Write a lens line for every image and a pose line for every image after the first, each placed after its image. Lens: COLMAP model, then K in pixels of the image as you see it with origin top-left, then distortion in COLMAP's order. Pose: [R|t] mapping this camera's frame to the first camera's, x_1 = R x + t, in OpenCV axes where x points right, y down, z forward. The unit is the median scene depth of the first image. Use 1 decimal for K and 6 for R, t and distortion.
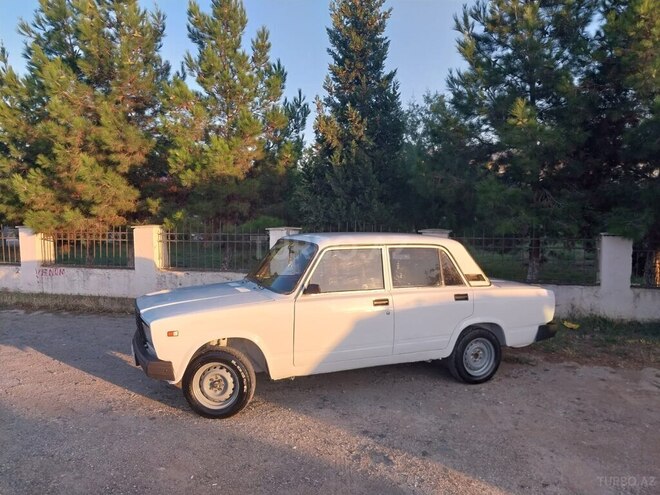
lens RADIAL K [[512.6, 0, 328.9], [0, 512.6, 254.2], [0, 0, 1]] dist [0.034676, -0.059645]
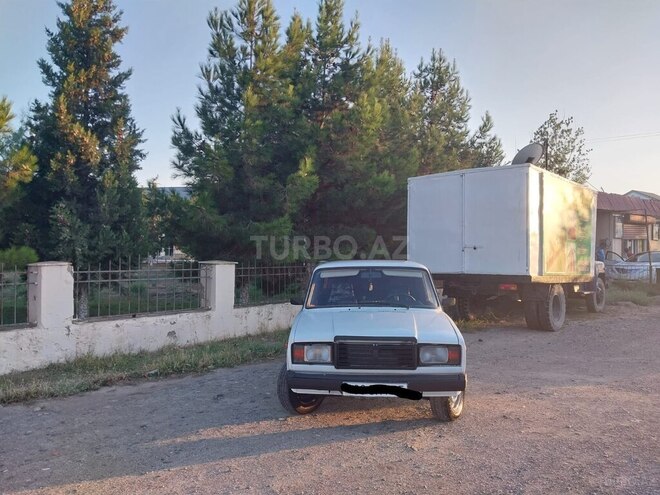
lens RADIAL K [[512.6, 0, 328.9], [0, 512.6, 254.2], [0, 0, 1]] dist [0.034676, -0.059645]
pose [[0.446272, -0.001784, 0.894896, -1.087062], [0.067255, 0.997237, -0.031551, -0.025041], [-0.892366, 0.074267, 0.445159, 0.561477]]
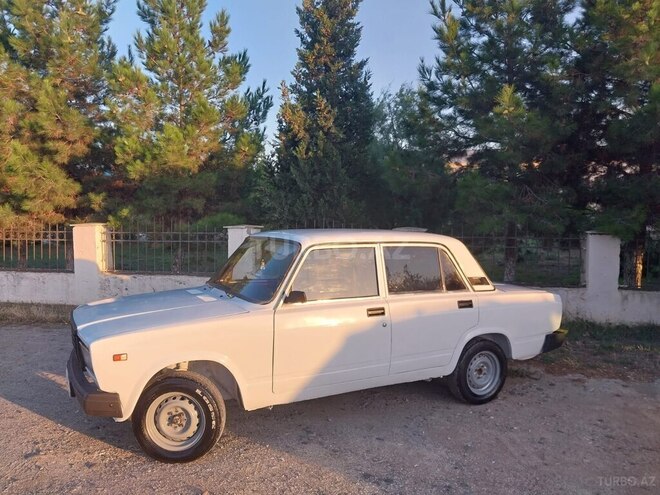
lens RADIAL K [[520.5, 0, 320.5], [0, 520.5, 246.0], [0, 0, 1]] dist [0.000182, 0.010704]
pose [[0.997019, -0.001513, 0.077139, -0.046818], [0.002909, 0.999834, -0.017979, 0.001812], [-0.077099, 0.018150, 0.996858, 0.143880]]
